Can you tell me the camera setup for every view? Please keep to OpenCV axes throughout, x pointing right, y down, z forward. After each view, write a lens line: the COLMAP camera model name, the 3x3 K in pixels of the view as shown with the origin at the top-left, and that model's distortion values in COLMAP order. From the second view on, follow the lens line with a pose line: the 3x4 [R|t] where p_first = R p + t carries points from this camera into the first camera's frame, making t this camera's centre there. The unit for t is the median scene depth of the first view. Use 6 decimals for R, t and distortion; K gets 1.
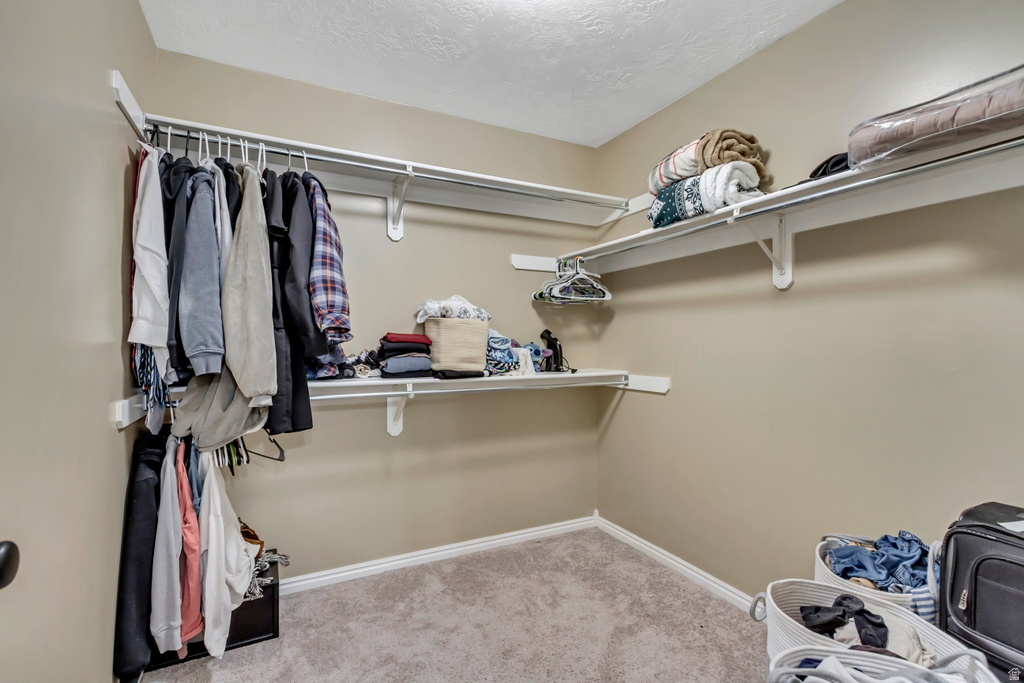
lens RADIAL K [[468.5, 0, 510.3], [0, 468.5, 345.8], [0, 0, 1]] dist [0.008005, 0.000026]
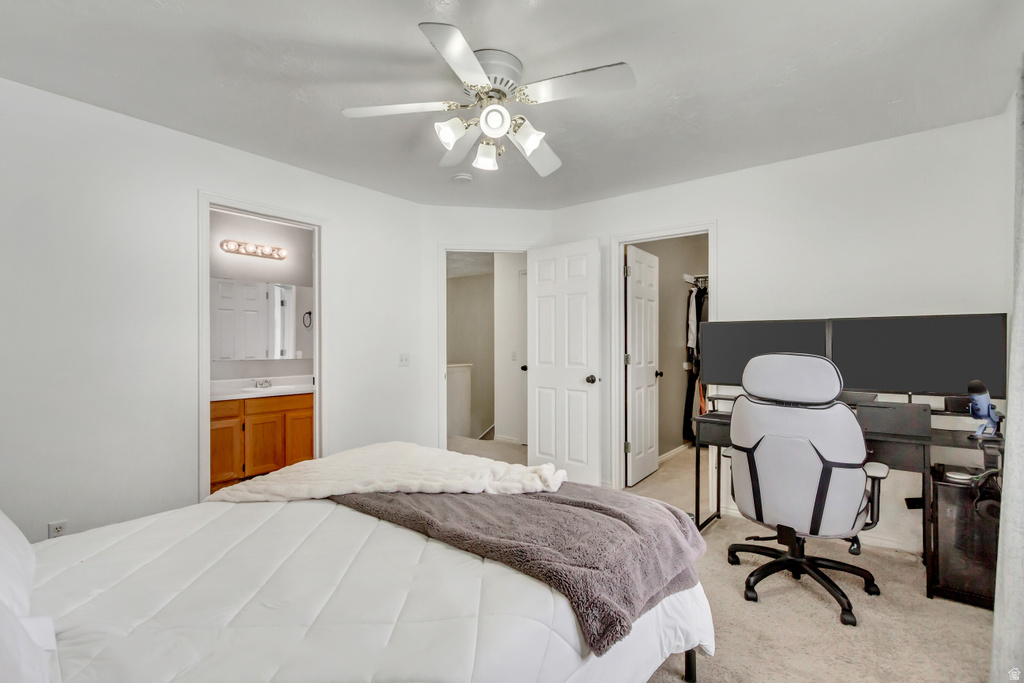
lens RADIAL K [[468.5, 0, 510.0], [0, 468.5, 344.5], [0, 0, 1]] dist [0.008005, 0.000026]
pose [[0.464717, 0.000384, -0.885459, 1.700222], [-0.005741, 0.999980, -0.002580, -0.007794], [0.885441, 0.006283, 0.464710, -1.829876]]
